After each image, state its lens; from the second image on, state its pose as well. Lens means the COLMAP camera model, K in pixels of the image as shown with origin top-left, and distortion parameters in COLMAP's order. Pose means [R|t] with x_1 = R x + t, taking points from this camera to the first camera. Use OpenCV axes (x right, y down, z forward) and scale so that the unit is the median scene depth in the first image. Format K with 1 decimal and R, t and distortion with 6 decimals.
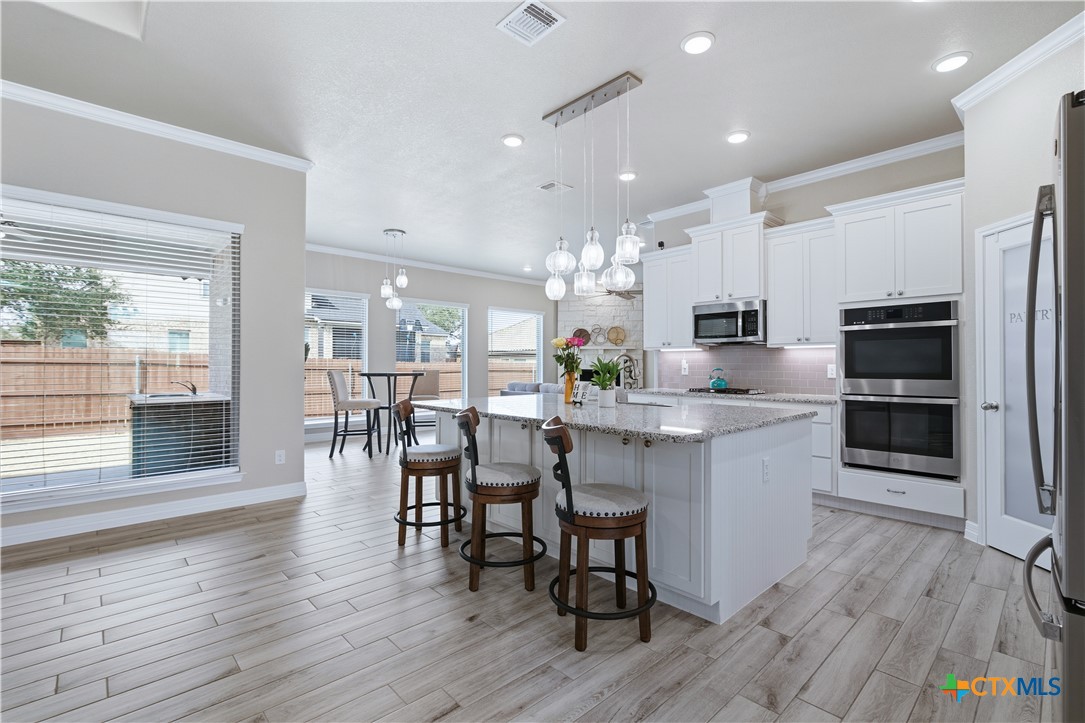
lens RADIAL K [[489.9, 0, 553.3], [0, 489.9, 361.6], [0, 0, 1]] dist [-0.006832, 0.001793]
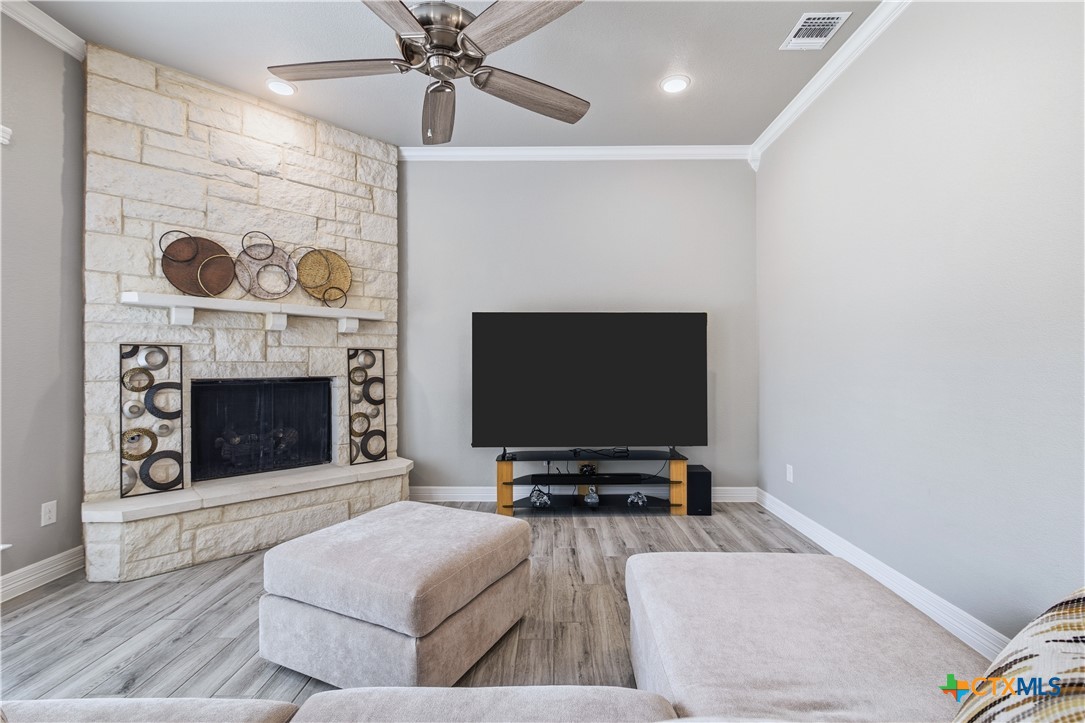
lens RADIAL K [[489.9, 0, 548.5], [0, 489.9, 362.1], [0, 0, 1]] dist [-0.006832, 0.001793]
pose [[0.697669, 0.002370, 0.716416, -0.013030], [-0.002879, 0.999996, -0.000504, 0.016147], [-0.716414, -0.001711, 0.697673, 1.968157]]
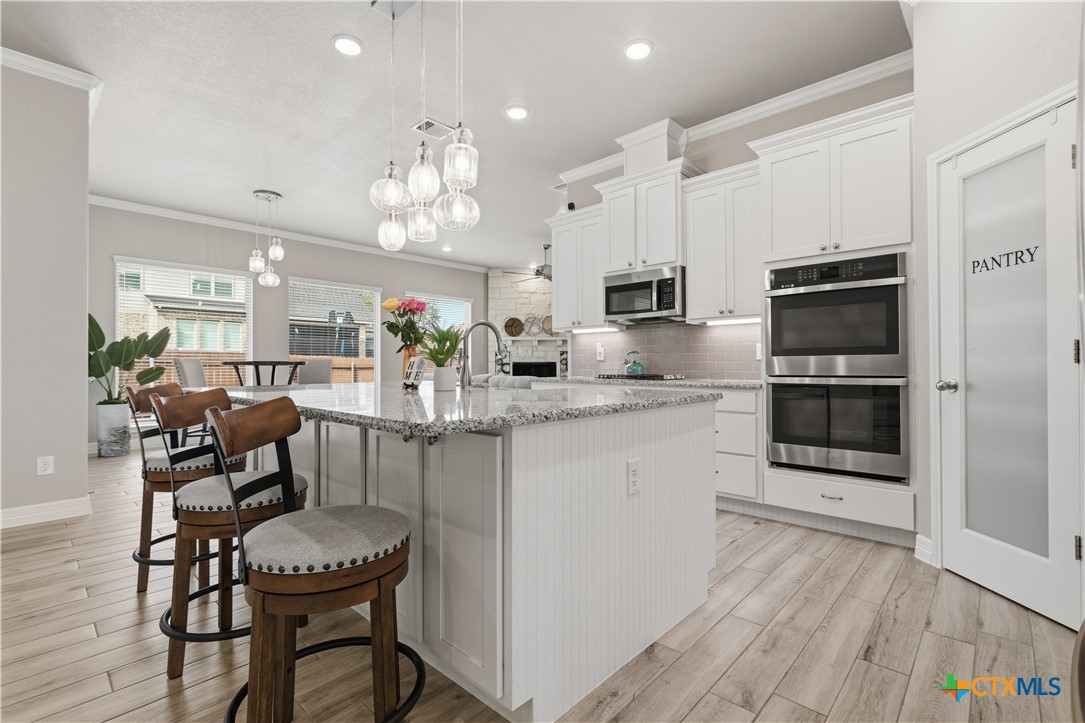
lens RADIAL K [[489.9, 0, 550.6], [0, 489.9, 362.1], [0, 0, 1]] dist [-0.006832, 0.001793]
pose [[0.997839, -0.002753, 0.065650, 0.196172], [0.002690, 0.999996, 0.001045, 0.044733], [-0.065653, -0.000866, 0.997842, 0.240827]]
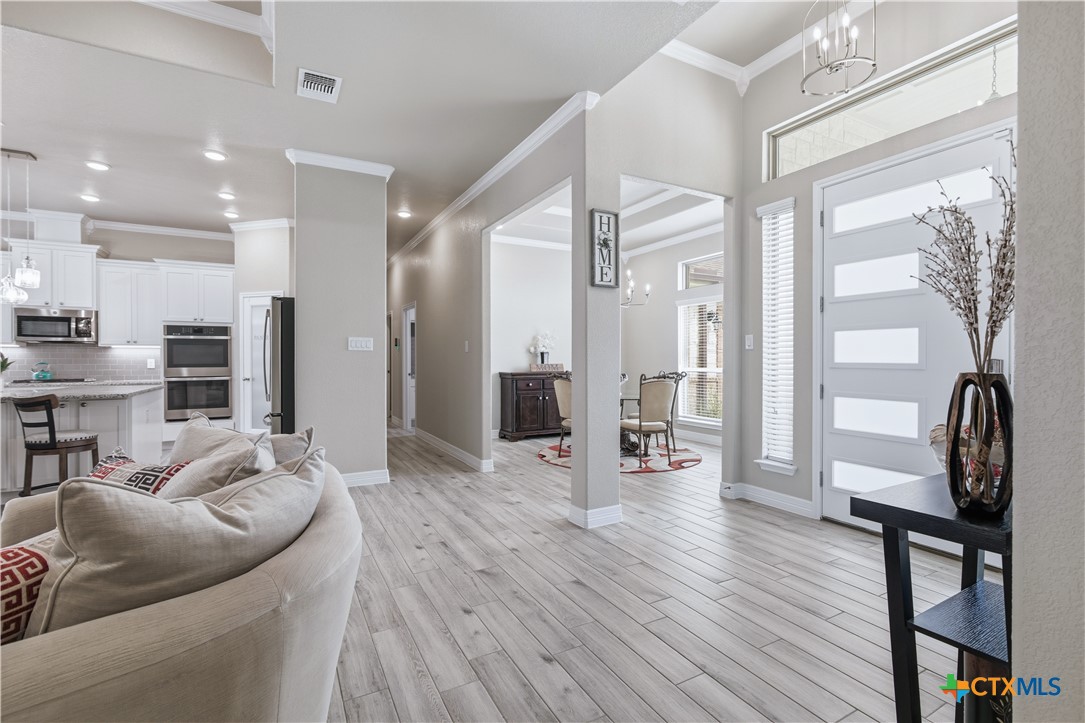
lens RADIAL K [[489.9, 0, 545.2], [0, 489.9, 362.4], [0, 0, 1]] dist [-0.006832, 0.001793]
pose [[0.260090, -0.006565, 0.965562, -0.684301], [-0.005785, 0.999948, 0.008358, -0.004472], [-0.965567, -0.007760, 0.260039, -0.675764]]
